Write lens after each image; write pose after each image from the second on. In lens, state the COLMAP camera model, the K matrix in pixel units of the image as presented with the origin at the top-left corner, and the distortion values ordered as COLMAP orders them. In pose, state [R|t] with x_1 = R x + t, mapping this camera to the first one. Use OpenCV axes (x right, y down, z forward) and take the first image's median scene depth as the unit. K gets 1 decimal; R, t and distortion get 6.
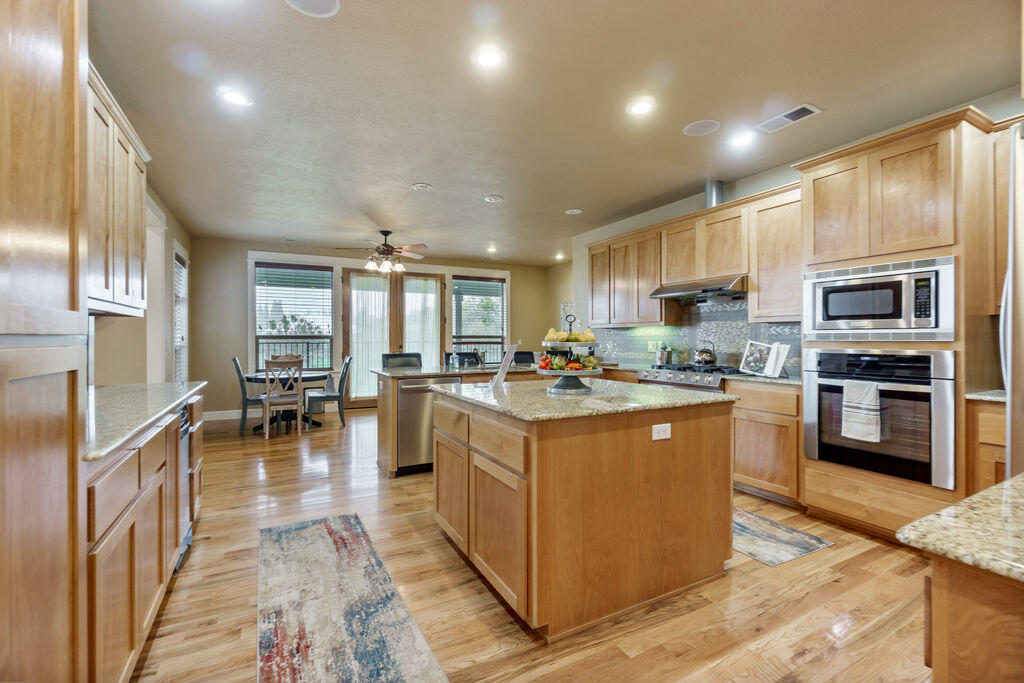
lens RADIAL K [[445.2, 0, 508.2], [0, 445.2, 337.2], [0, 0, 1]] dist [-0.003248, -0.000326]
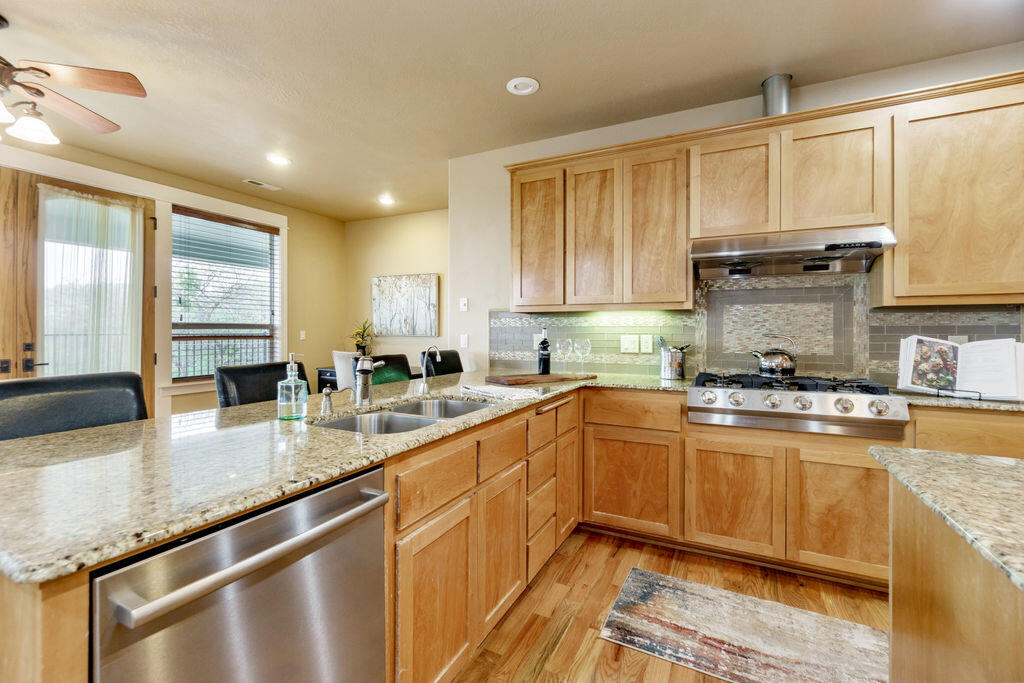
lens RADIAL K [[445.2, 0, 508.2], [0, 445.2, 337.2], [0, 0, 1]] dist [-0.003248, -0.000326]
pose [[0.818678, -0.010149, 0.574163, -0.168004], [-0.003376, 0.999741, 0.022485, -0.001107], [-0.574242, -0.020347, 0.818432, 0.586962]]
